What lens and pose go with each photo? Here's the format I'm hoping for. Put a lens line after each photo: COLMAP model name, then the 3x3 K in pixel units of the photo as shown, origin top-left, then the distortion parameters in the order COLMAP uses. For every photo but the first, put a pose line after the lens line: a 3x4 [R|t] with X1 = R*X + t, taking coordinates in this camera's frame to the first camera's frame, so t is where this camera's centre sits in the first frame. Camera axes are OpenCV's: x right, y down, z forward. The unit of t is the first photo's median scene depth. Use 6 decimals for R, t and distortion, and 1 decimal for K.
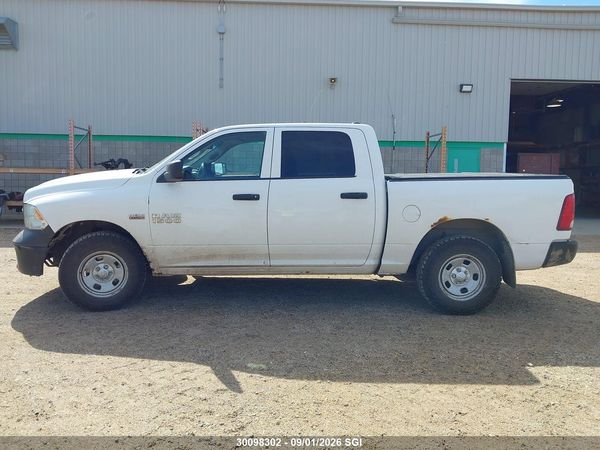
lens RADIAL K [[468.3, 0, 296.2], [0, 468.3, 224.2], [0, 0, 1]] dist [0.059425, -0.092285]
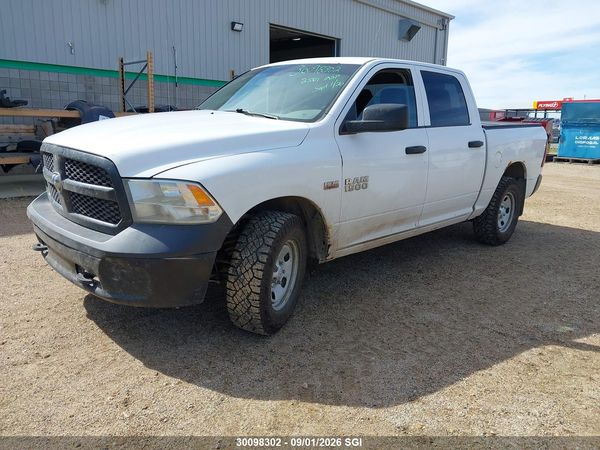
lens RADIAL K [[468.3, 0, 296.2], [0, 468.3, 224.2], [0, 0, 1]] dist [0.059425, -0.092285]
pose [[0.725939, -0.143152, 0.672697, -0.839621], [0.055658, 0.987118, 0.149999, -0.064704], [-0.685504, -0.071449, 0.724555, 0.517759]]
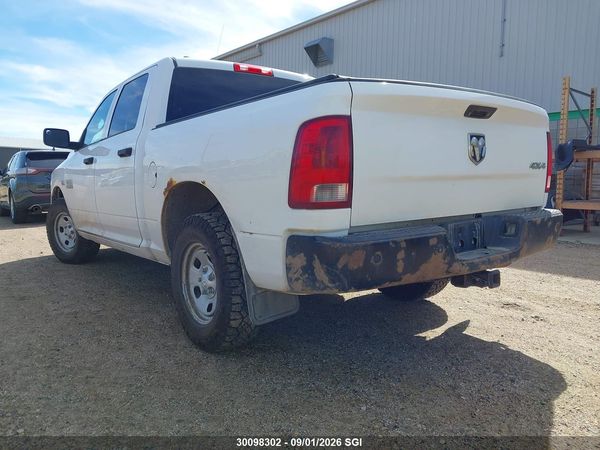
lens RADIAL K [[476.4, 0, 297.7], [0, 476.4, 218.9], [0, 0, 1]] dist [0.006010, -0.007101]
pose [[0.595114, 0.050771, -0.802036, 0.916638], [-0.075550, 0.997117, 0.007061, 0.019913], [0.800082, 0.056392, 0.597234, 0.757920]]
